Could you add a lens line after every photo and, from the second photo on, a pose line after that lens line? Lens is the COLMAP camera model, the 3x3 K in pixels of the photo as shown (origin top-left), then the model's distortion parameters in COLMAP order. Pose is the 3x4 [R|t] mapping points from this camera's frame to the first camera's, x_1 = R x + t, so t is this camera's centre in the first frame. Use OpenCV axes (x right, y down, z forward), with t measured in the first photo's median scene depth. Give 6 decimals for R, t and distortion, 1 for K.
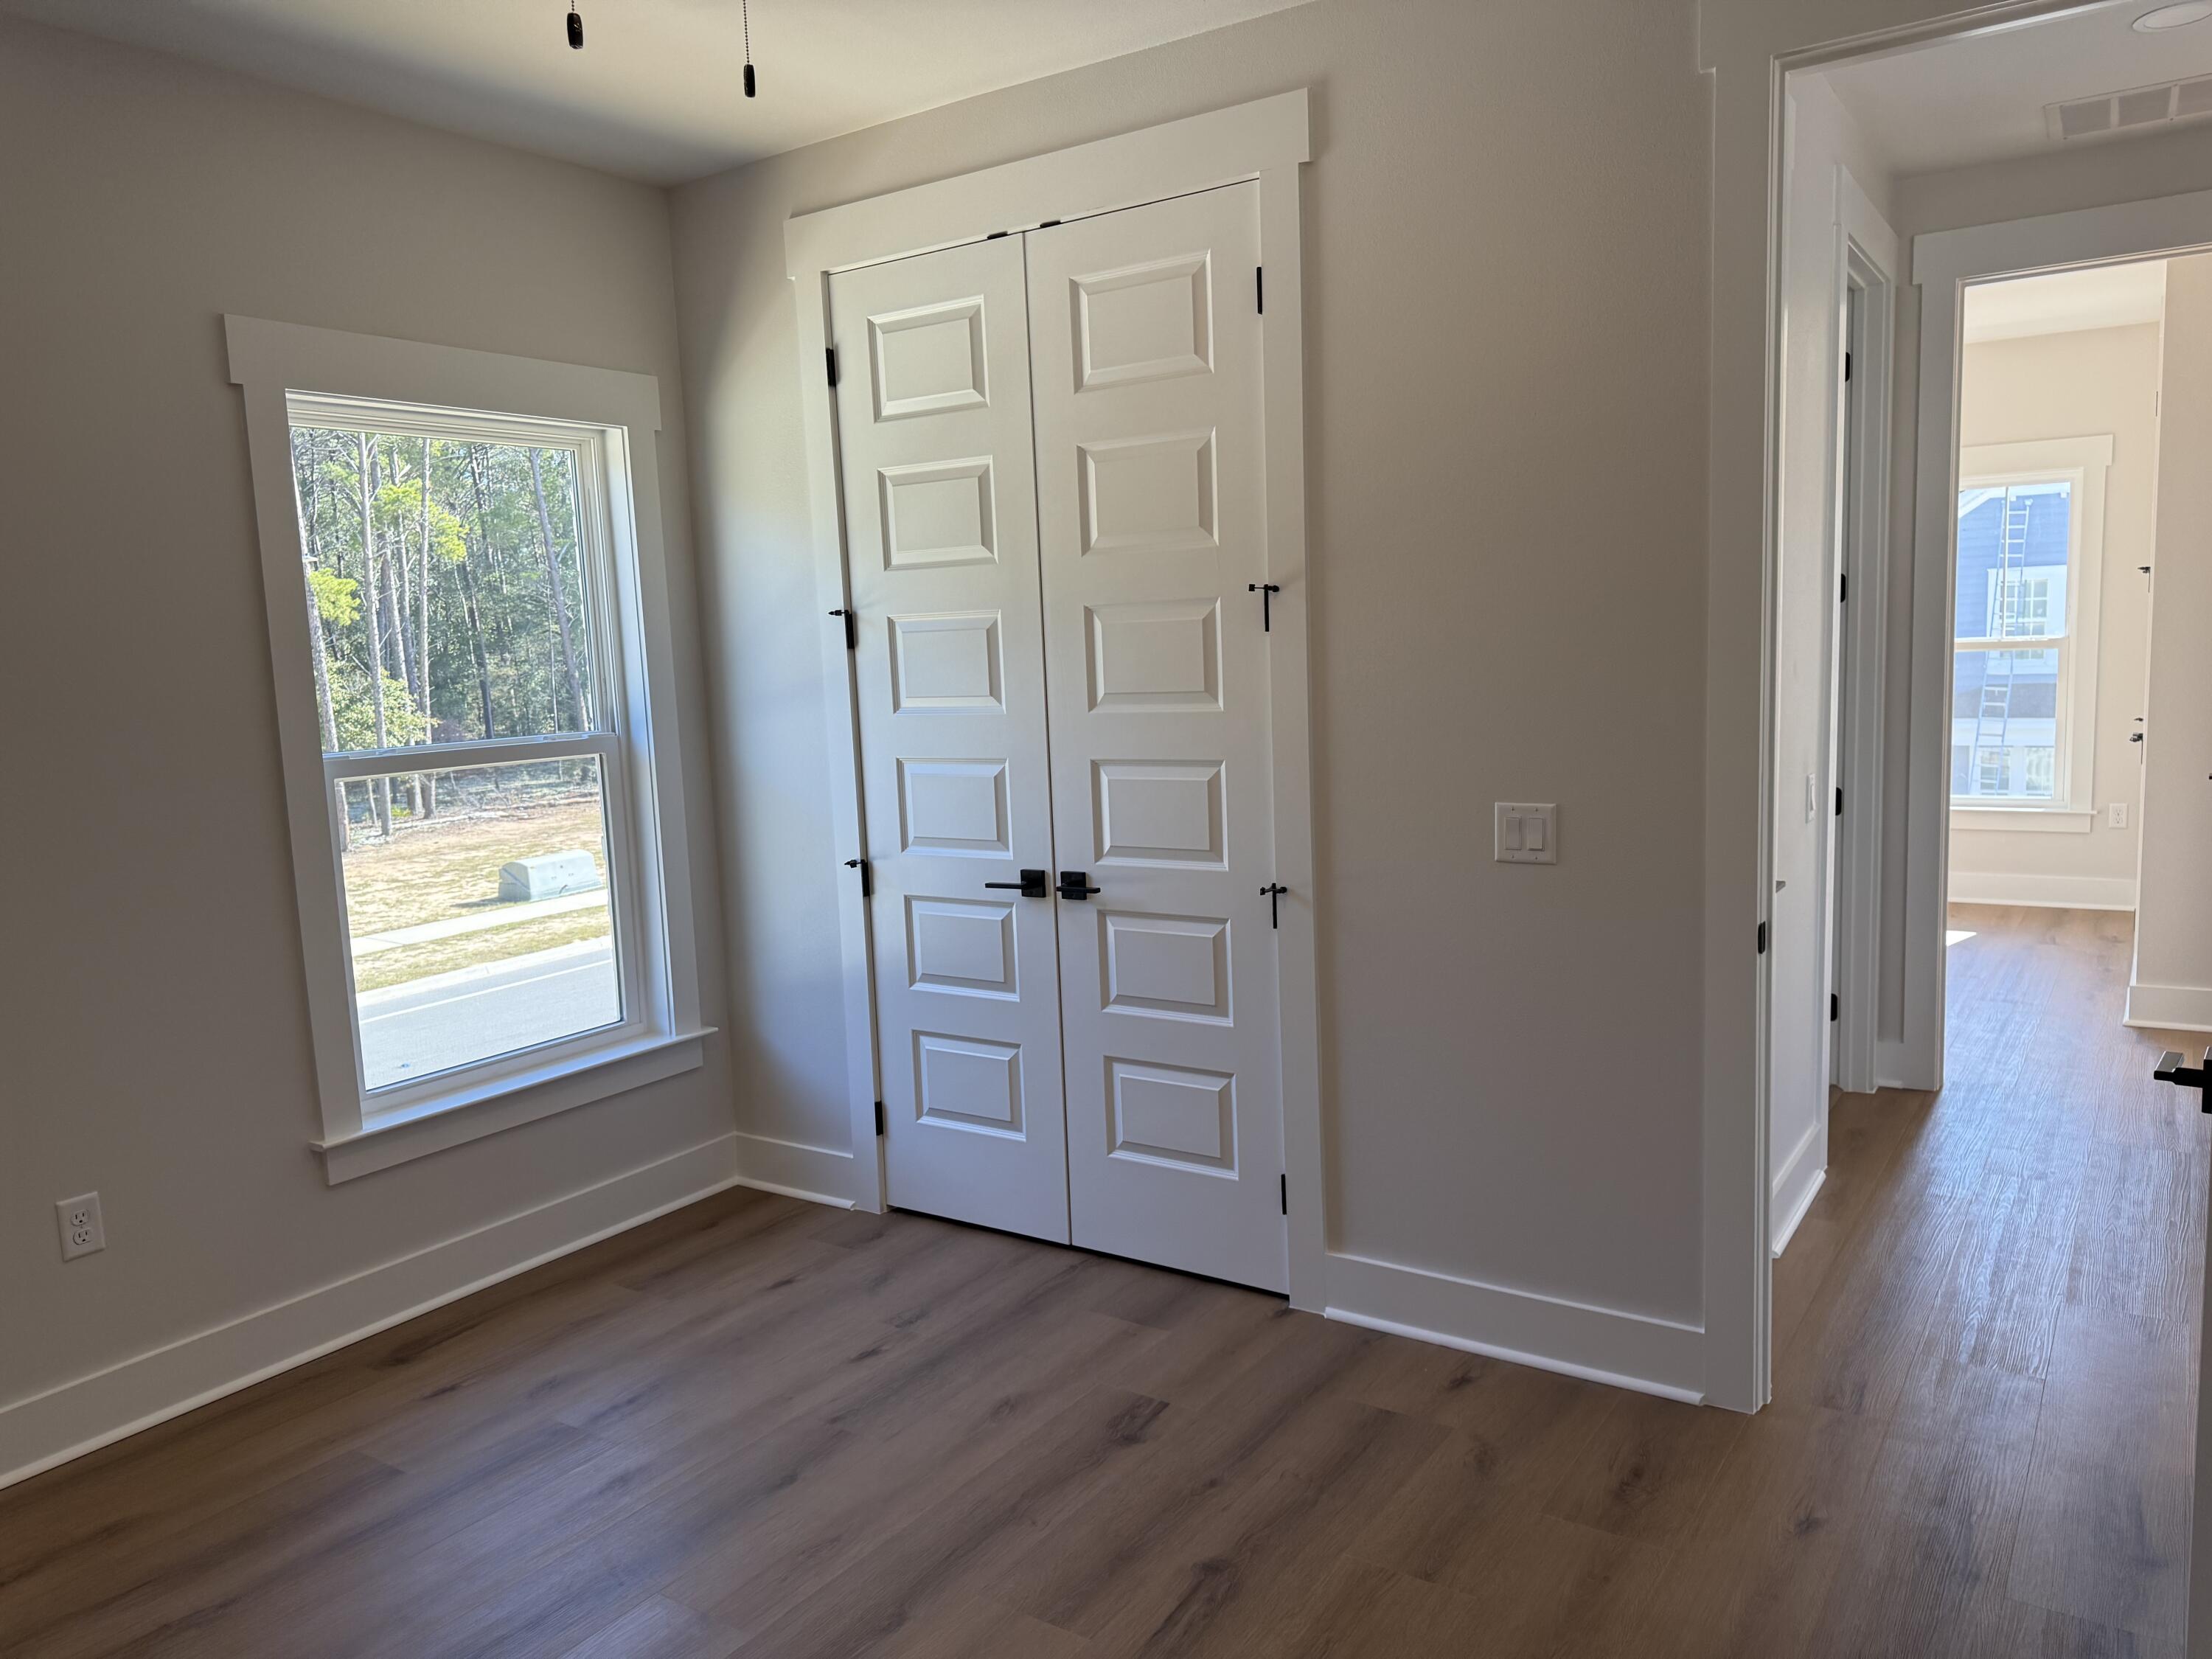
lens RADIAL K [[1568.4, 0, 1109.2], [0, 1568.4, 842.7], [0, 0, 1]] dist [0.044423, -0.044166]
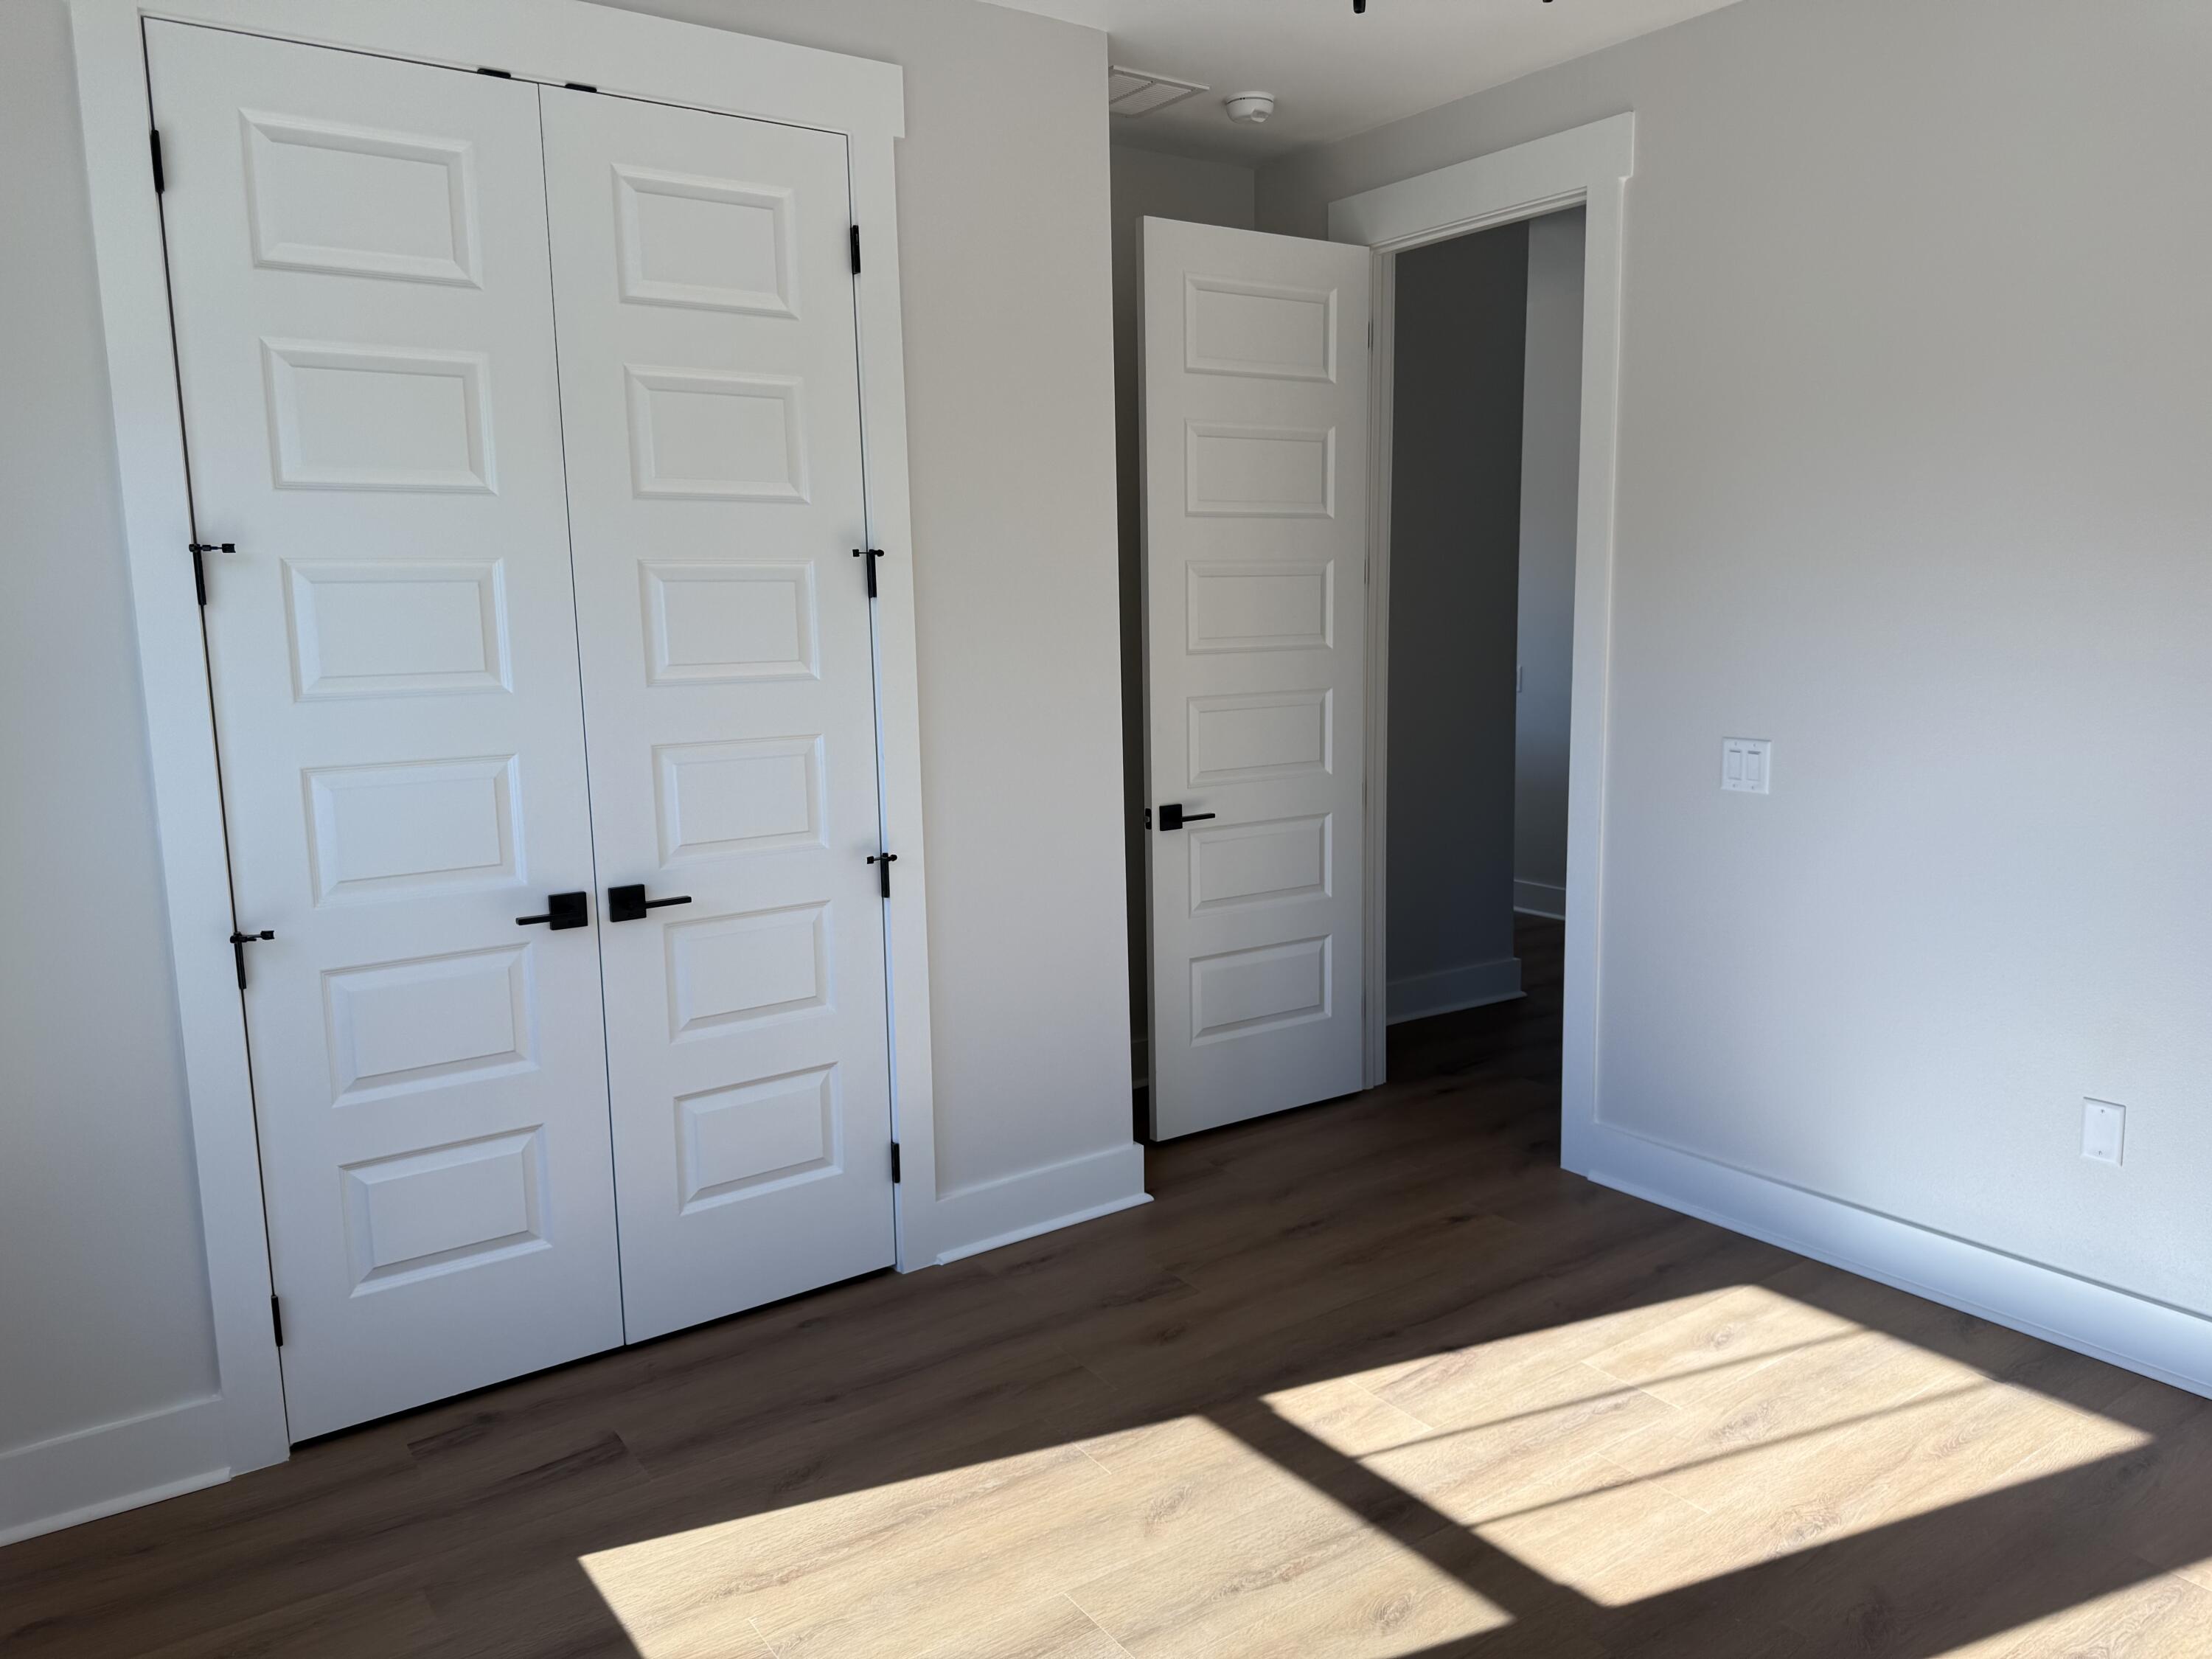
lens RADIAL K [[1568.4, 0, 1109.4], [0, 1568.4, 830.1], [0, 0, 1]] dist [0.044423, -0.044166]
pose [[0.331253, -0.106090, 0.937559, -0.706439], [0.123041, 0.990031, 0.068556, -0.034952], [-0.935485, 0.092649, 0.341004, 0.478477]]
